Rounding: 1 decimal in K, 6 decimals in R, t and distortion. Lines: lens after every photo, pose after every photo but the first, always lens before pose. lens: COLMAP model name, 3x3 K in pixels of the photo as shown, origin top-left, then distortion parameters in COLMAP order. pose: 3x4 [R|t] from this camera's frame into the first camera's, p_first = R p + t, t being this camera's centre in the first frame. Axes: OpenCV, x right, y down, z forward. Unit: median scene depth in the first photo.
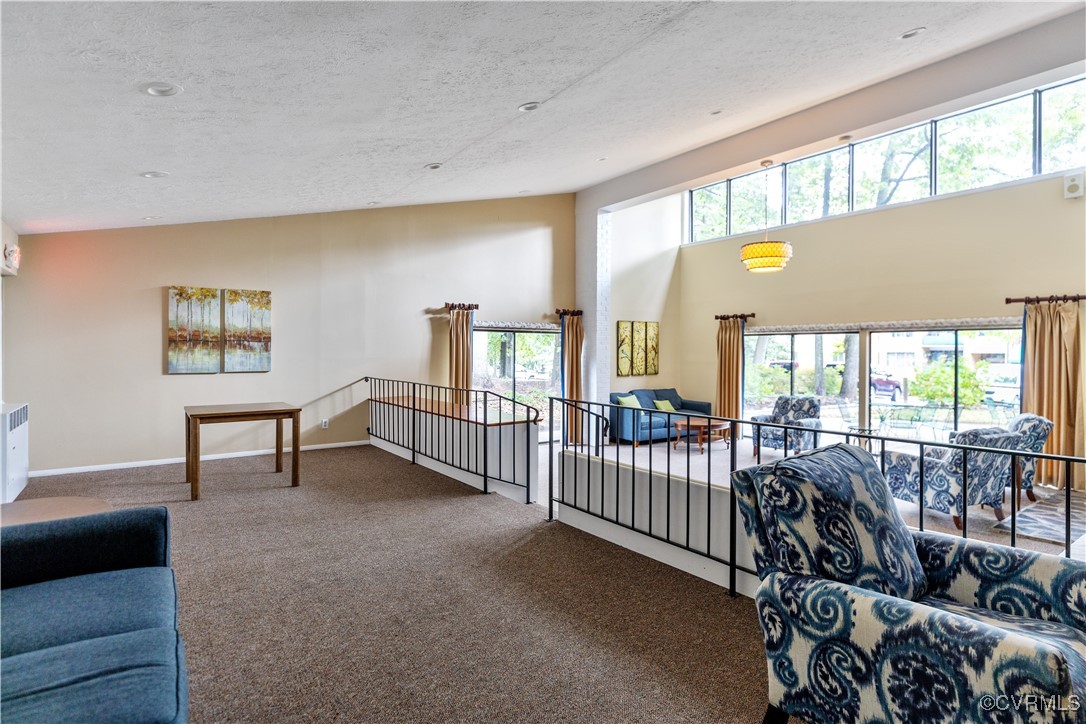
lens RADIAL K [[559.1, 0, 545.2], [0, 559.1, 355.3], [0, 0, 1]] dist [-0.001168, -0.000746]
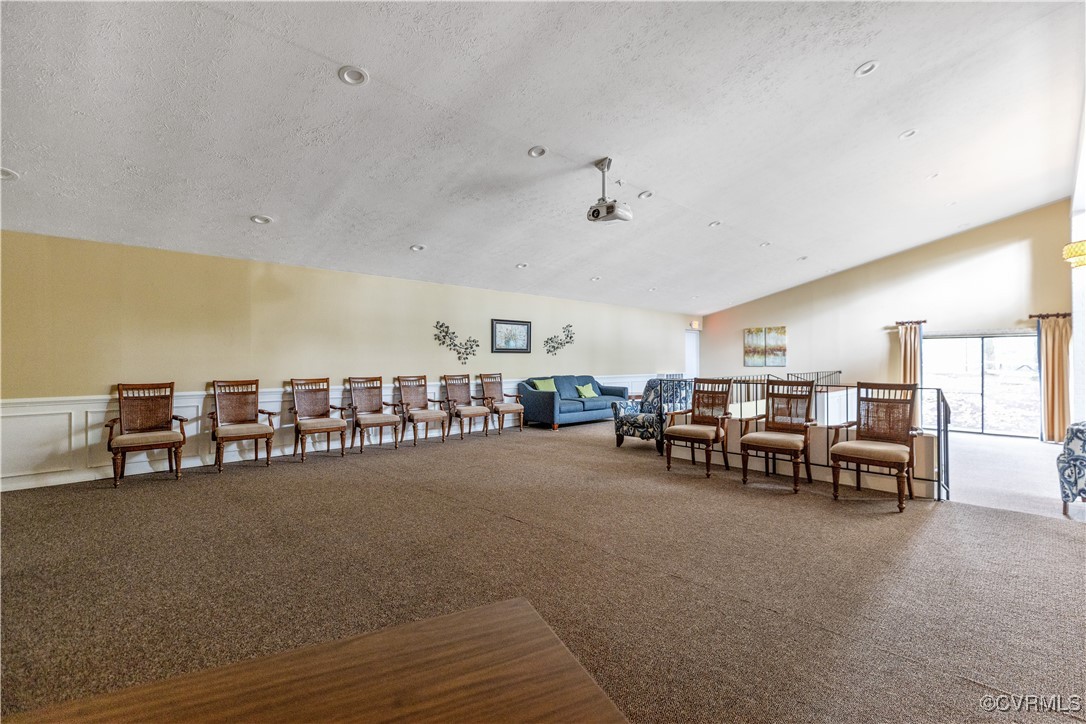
lens RADIAL K [[486.3, 0, 546.9], [0, 486.3, 363.1], [0, 0, 1]] dist [0.005661, -0.000272]
pose [[0.145316, -0.007999, -0.989353, 0.870953], [-0.011298, 0.999889, -0.009744, 0.035168], [0.989321, 0.012594, 0.145209, -0.080041]]
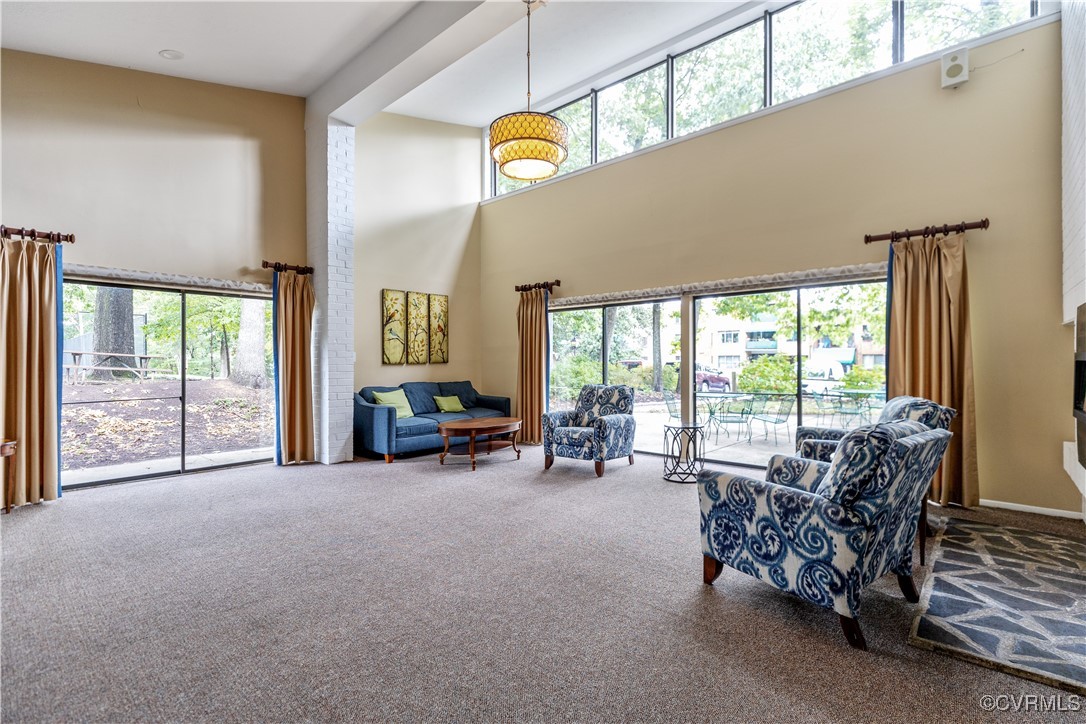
lens RADIAL K [[486.3, 0, 546.8], [0, 486.3, 362.1], [0, 0, 1]] dist [0.005661, -0.000272]
pose [[0.978265, -0.007419, 0.207226, 0.240175], [0.008718, 0.999948, -0.005357, 0.045941], [-0.207175, 0.007047, 0.978278, 0.382252]]
